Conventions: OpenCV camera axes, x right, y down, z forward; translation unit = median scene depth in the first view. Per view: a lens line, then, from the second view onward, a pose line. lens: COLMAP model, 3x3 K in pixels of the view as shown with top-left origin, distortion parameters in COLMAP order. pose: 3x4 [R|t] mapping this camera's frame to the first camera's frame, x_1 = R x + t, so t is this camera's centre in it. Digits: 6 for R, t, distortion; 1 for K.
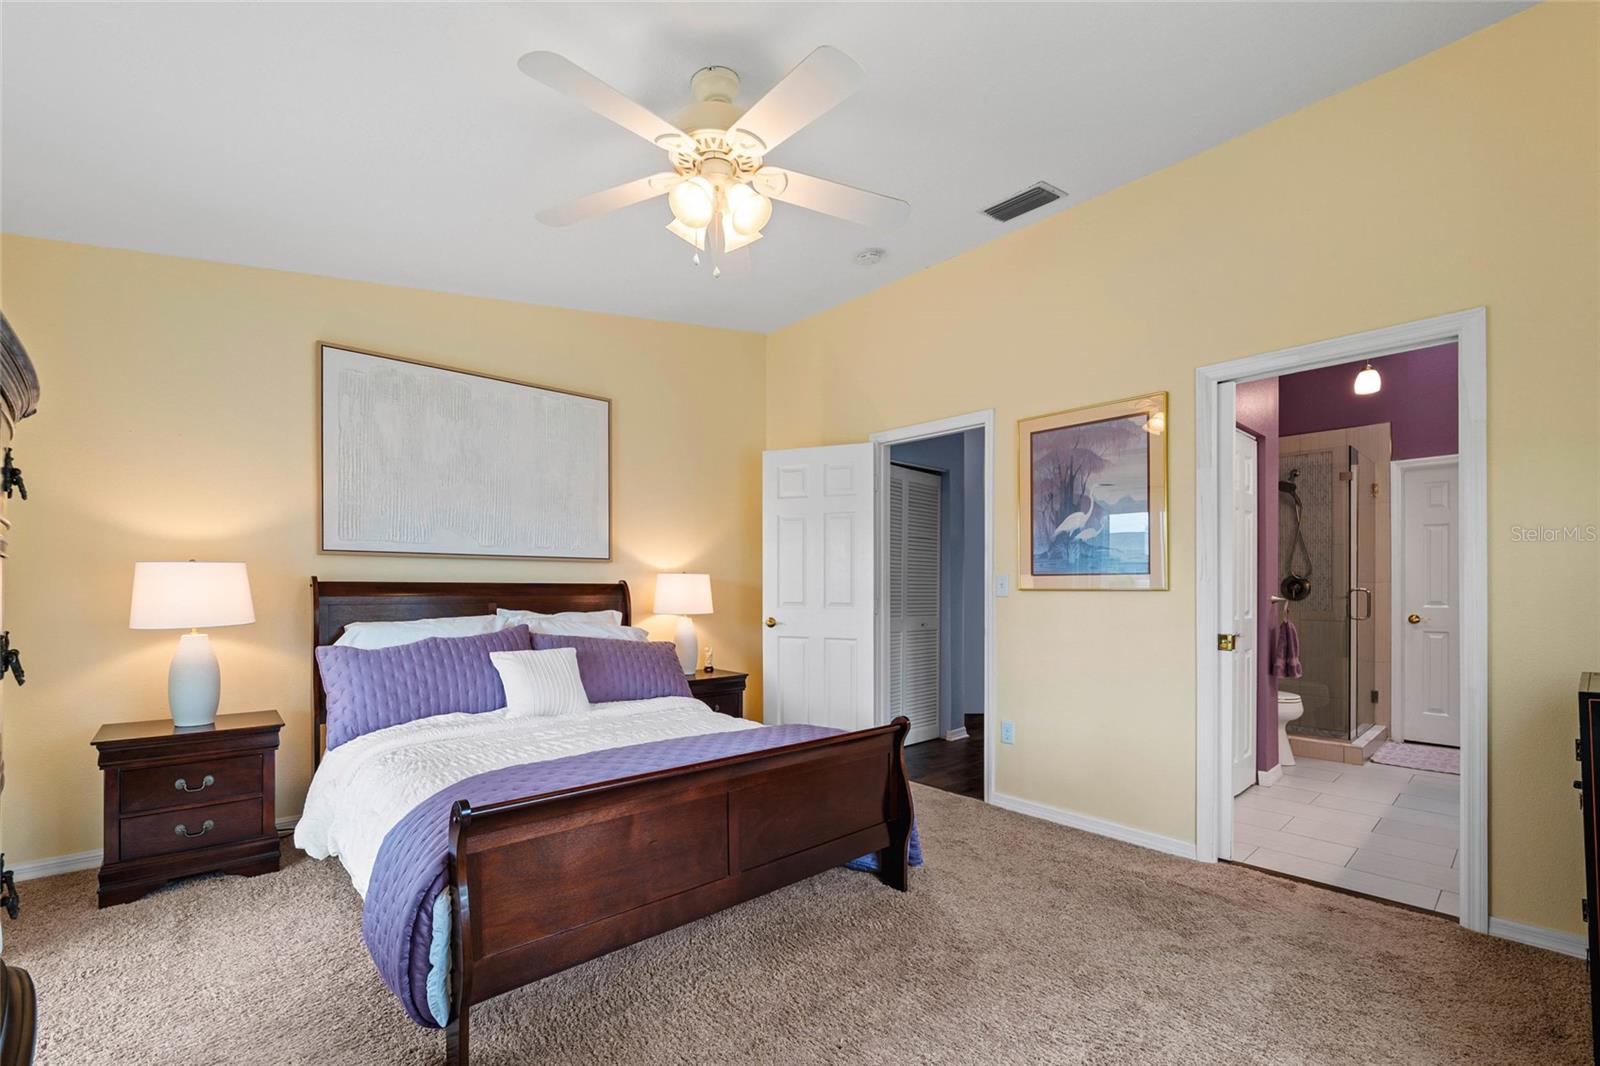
lens RADIAL K [[702.4, 0, 800.9], [0, 702.4, 587.9], [0, 0, 1]] dist [-0.001048, 0.000006]
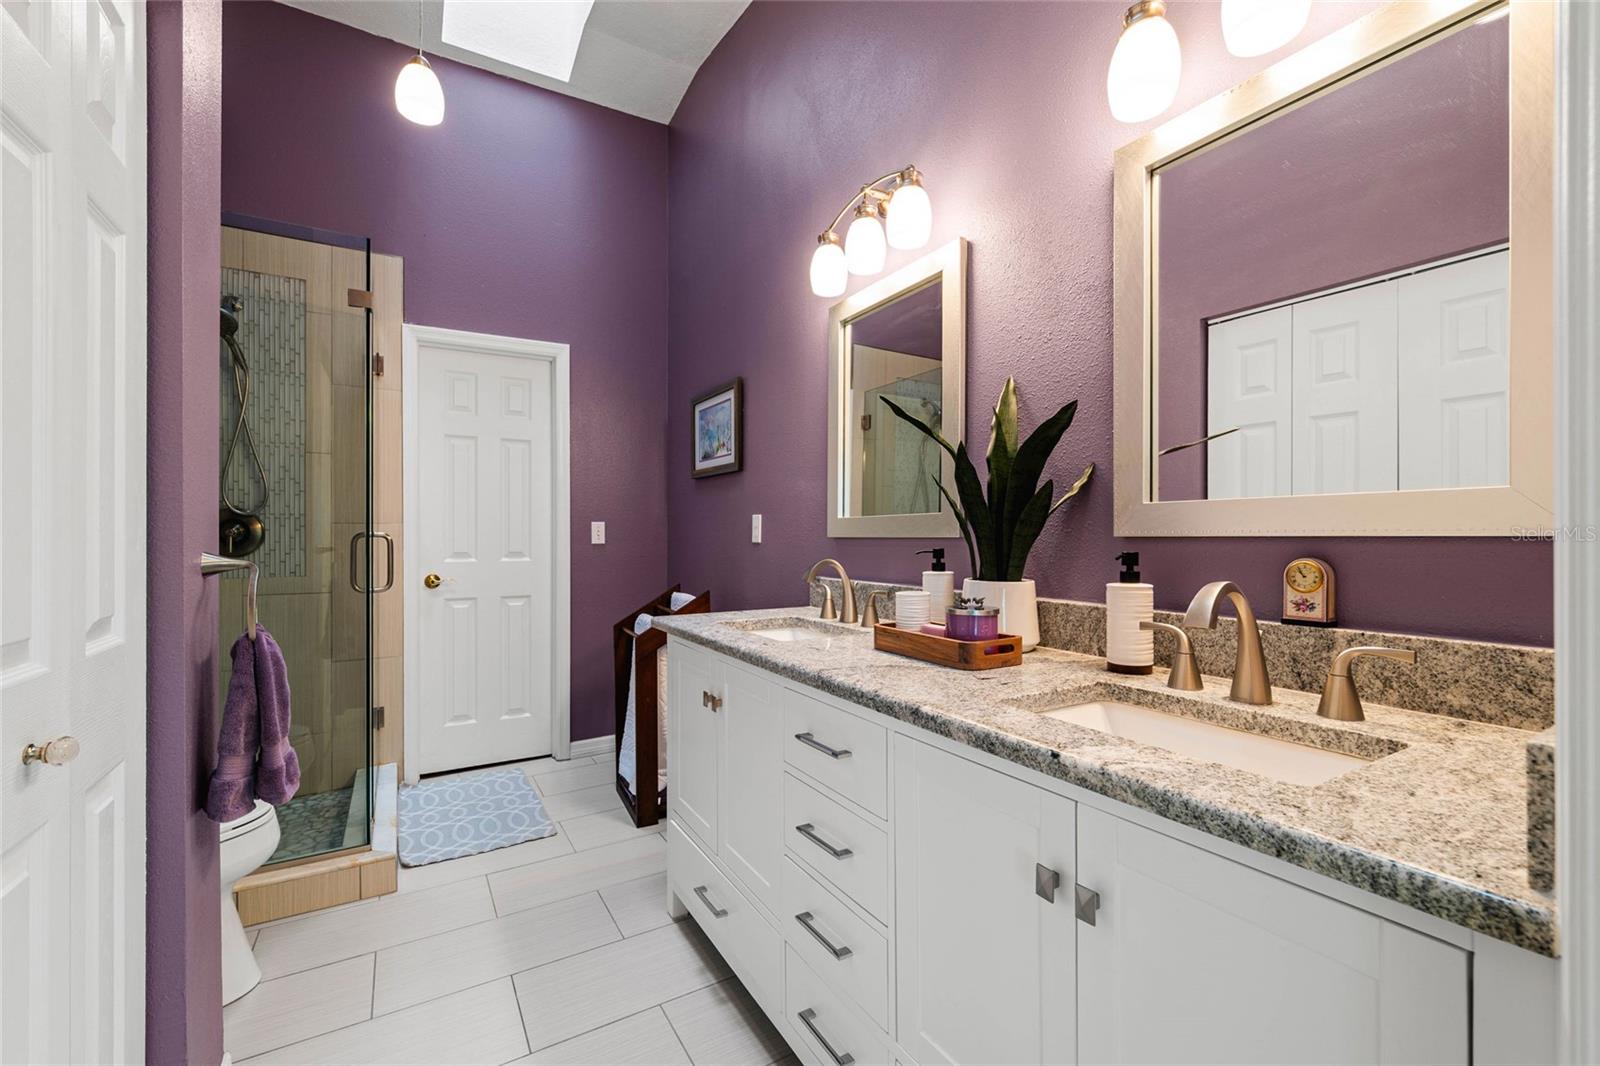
lens RADIAL K [[669.2, 0, 800.0], [0, 669.2, 533.0], [0, 0, 1]] dist [-0.001414, -0.000160]
pose [[0.214388, 0.001838, 0.976747, 0.356881], [0.003261, 0.999991, -0.002597, 0.003115], [-0.976743, 0.003742, 0.214381, 0.551514]]
